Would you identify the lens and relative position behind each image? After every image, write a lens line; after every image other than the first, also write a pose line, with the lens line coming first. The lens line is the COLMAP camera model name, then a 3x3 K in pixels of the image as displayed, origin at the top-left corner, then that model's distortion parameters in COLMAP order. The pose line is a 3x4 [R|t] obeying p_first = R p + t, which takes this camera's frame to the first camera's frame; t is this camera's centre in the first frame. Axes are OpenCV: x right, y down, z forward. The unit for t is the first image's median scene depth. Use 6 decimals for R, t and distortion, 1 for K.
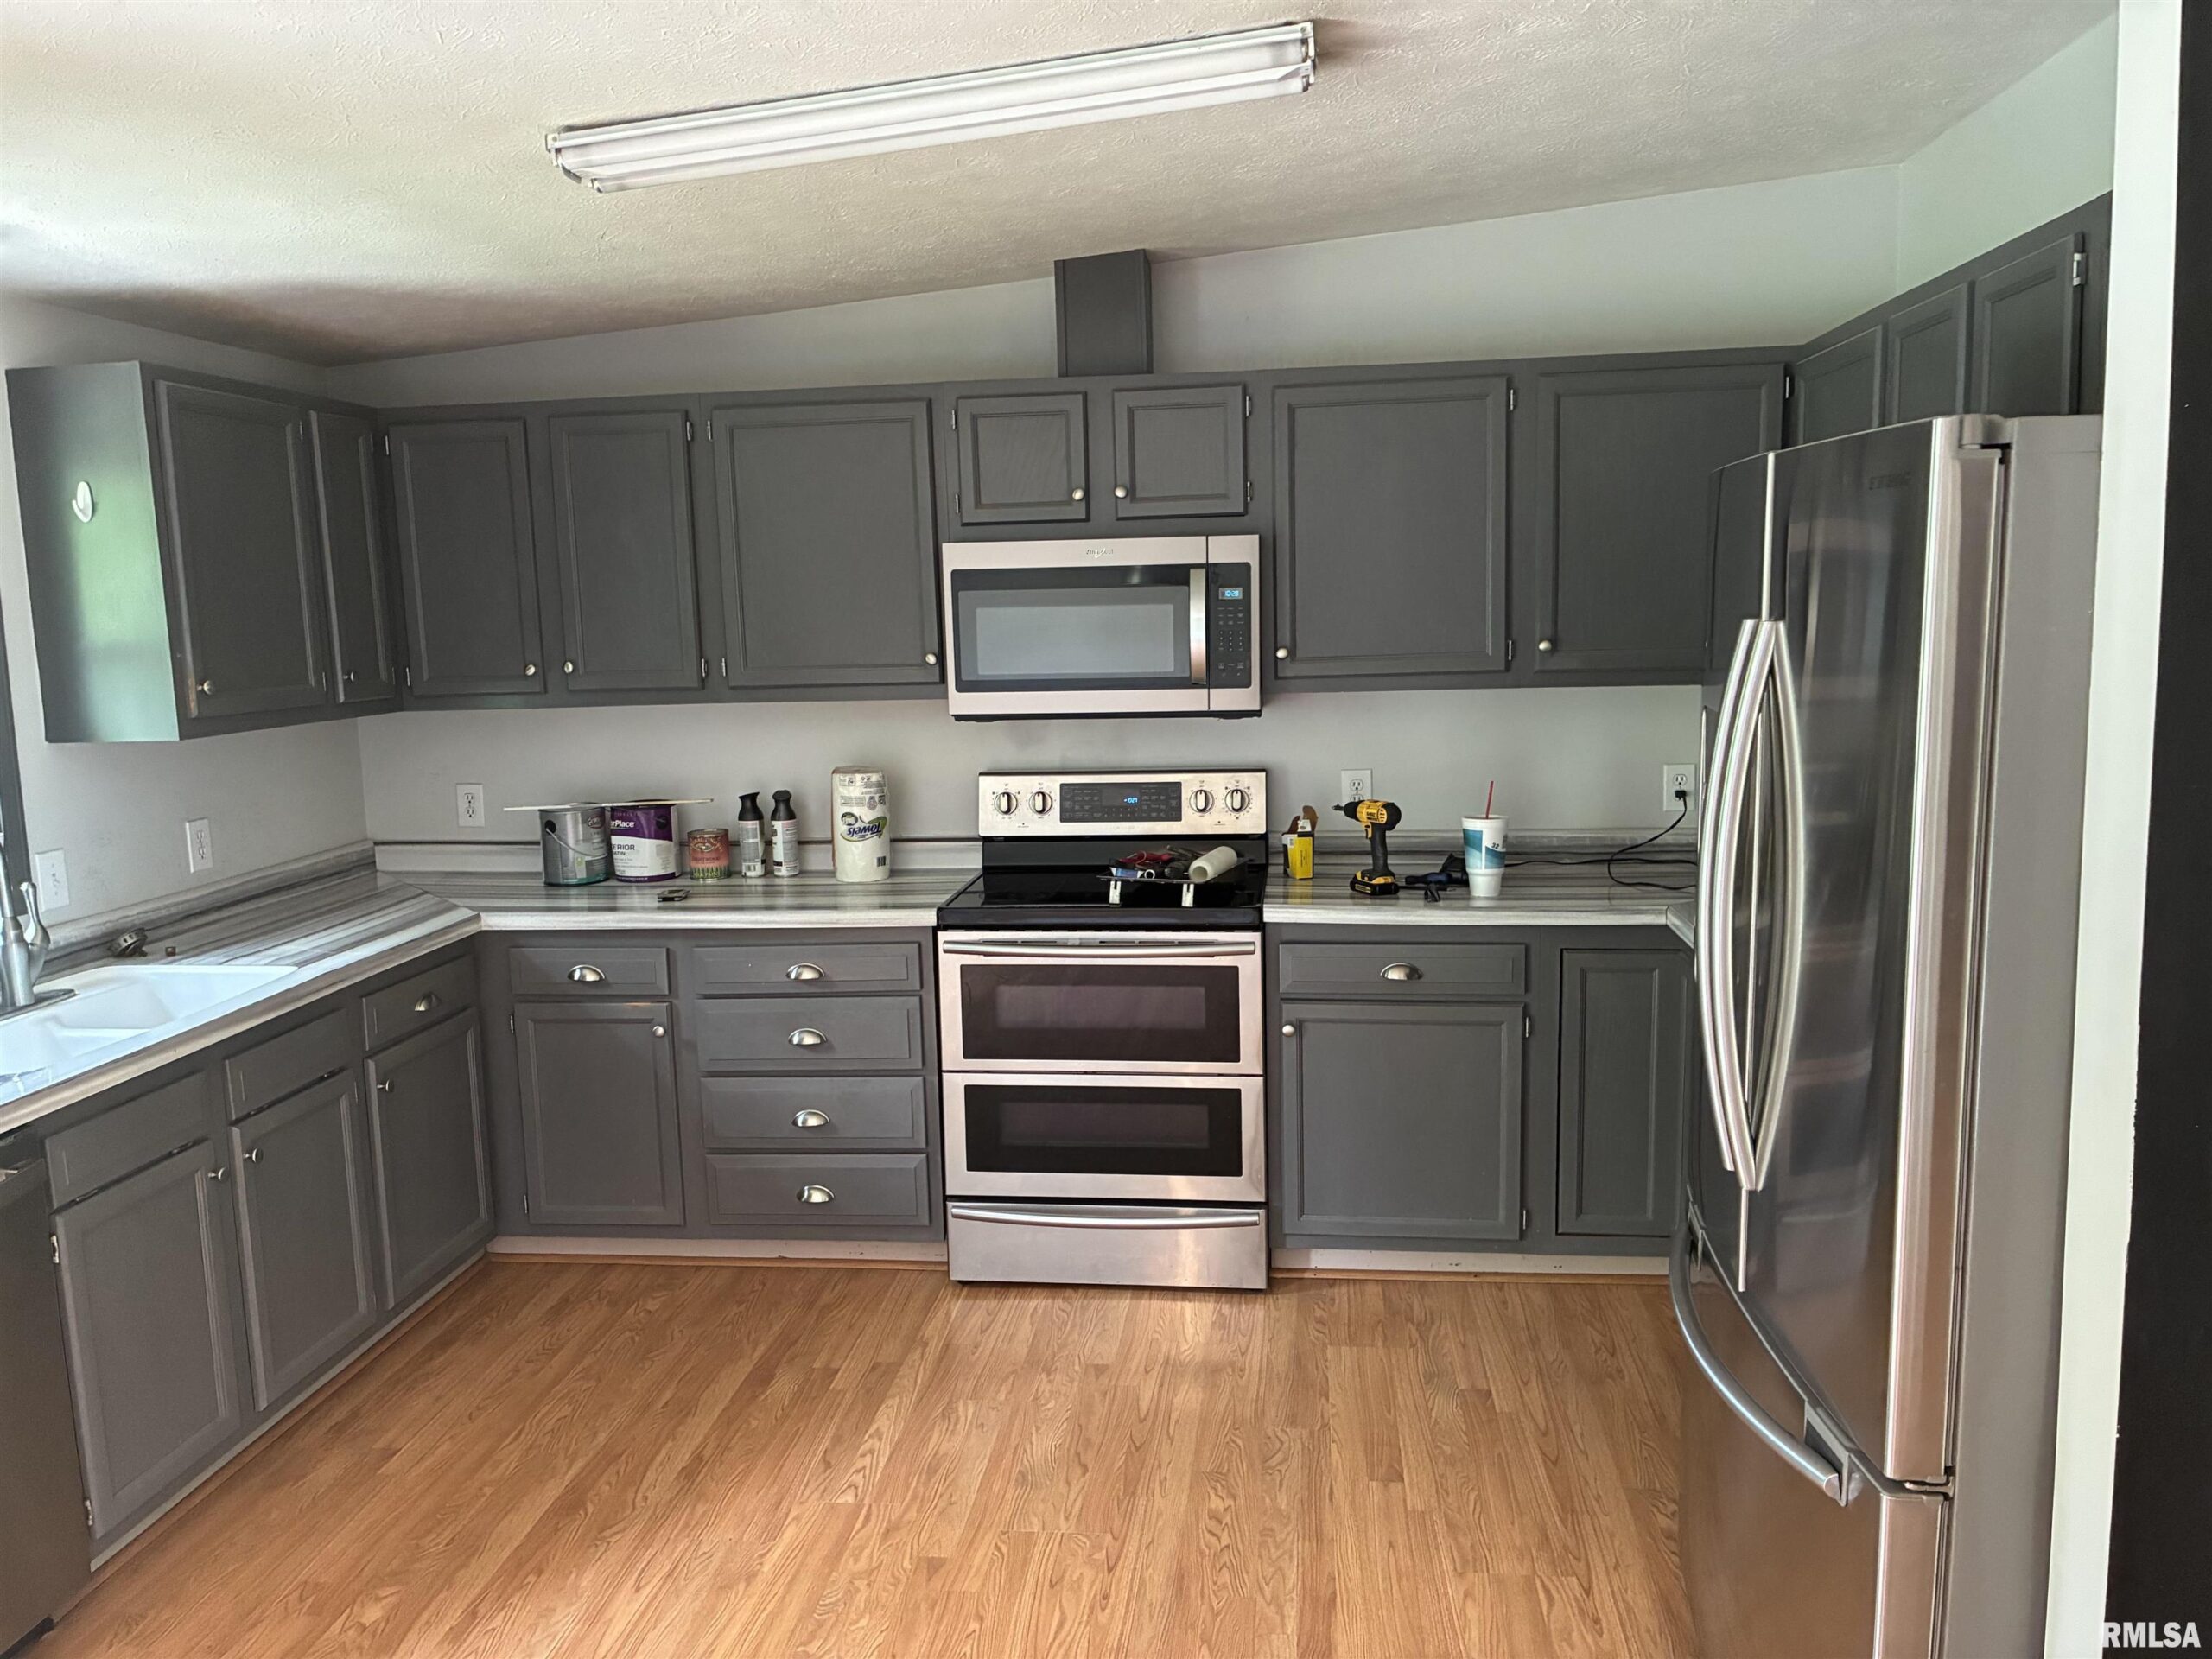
lens RADIAL K [[1671.4, 0, 1103.3], [0, 1671.4, 836.5], [0, 0, 1]] dist [0.024044, -0.019905]
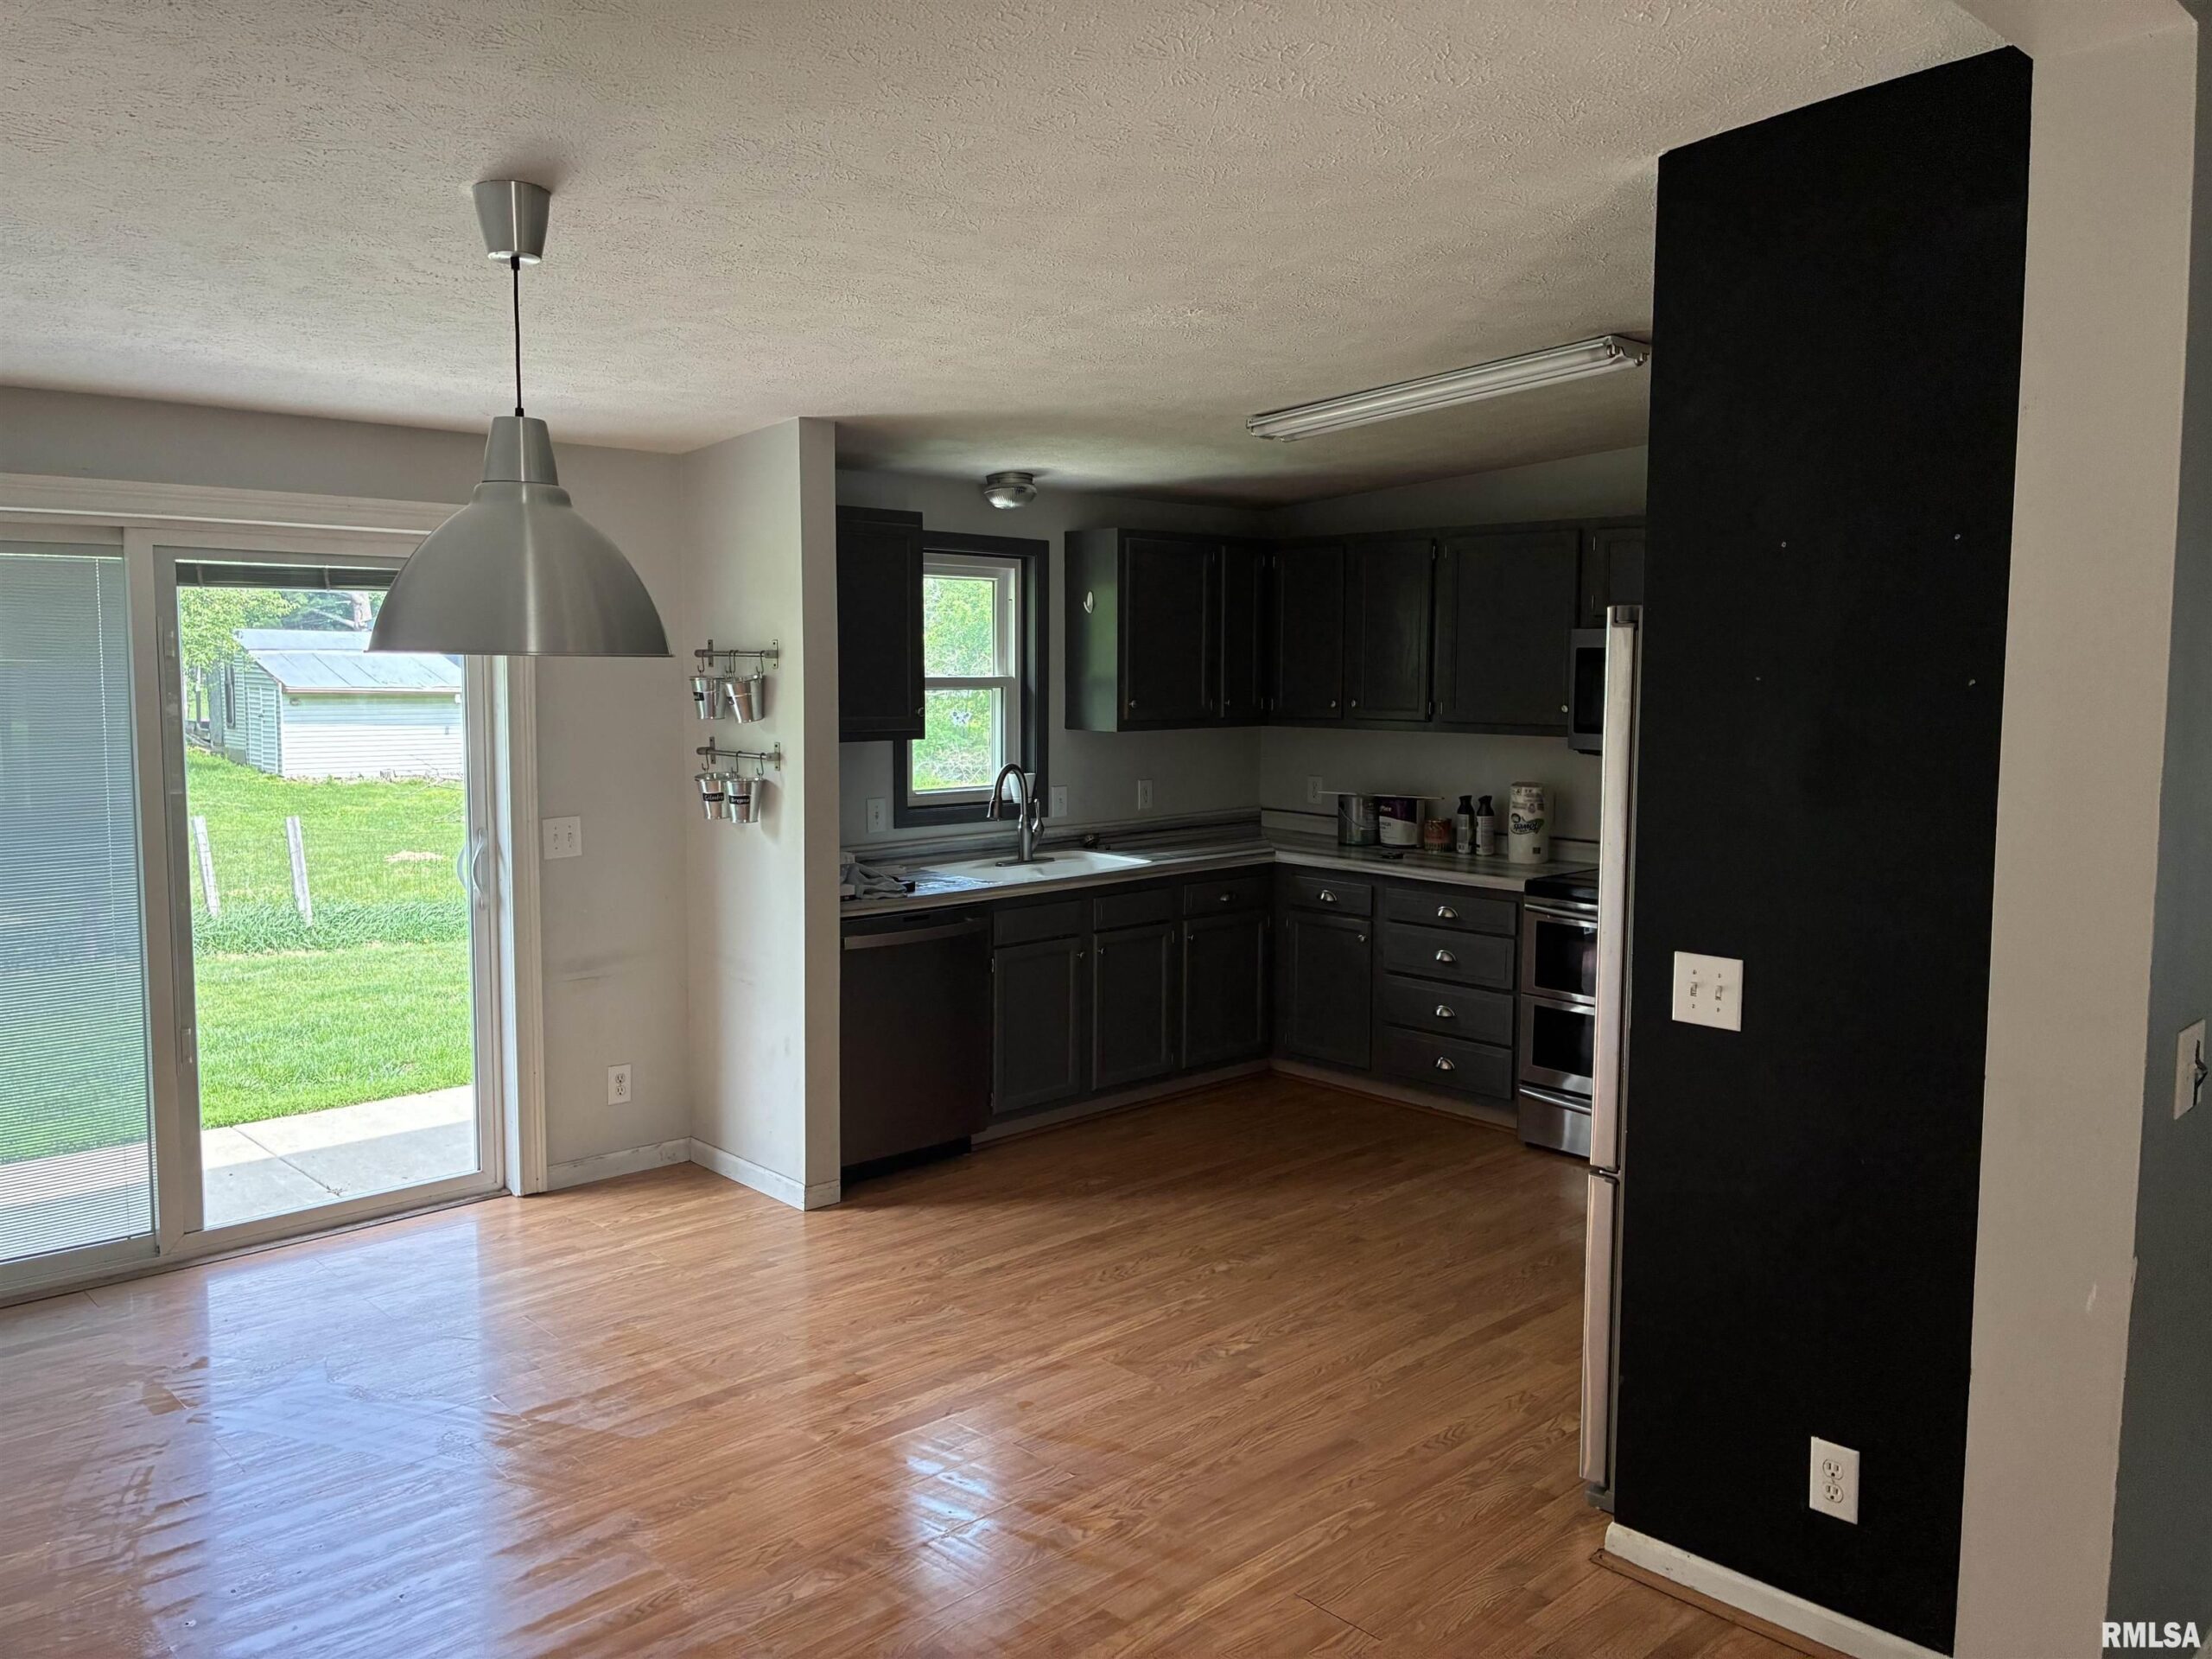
lens RADIAL K [[1671.4, 0, 1108.6], [0, 1671.4, 823.2], [0, 0, 1]] dist [0.024044, -0.019905]
pose [[0.763952, 0.096121, -0.638074, 0.499886], [-0.115306, 0.993263, 0.011573, 0.017628], [0.634887, 0.064732, 0.769888, -0.326988]]
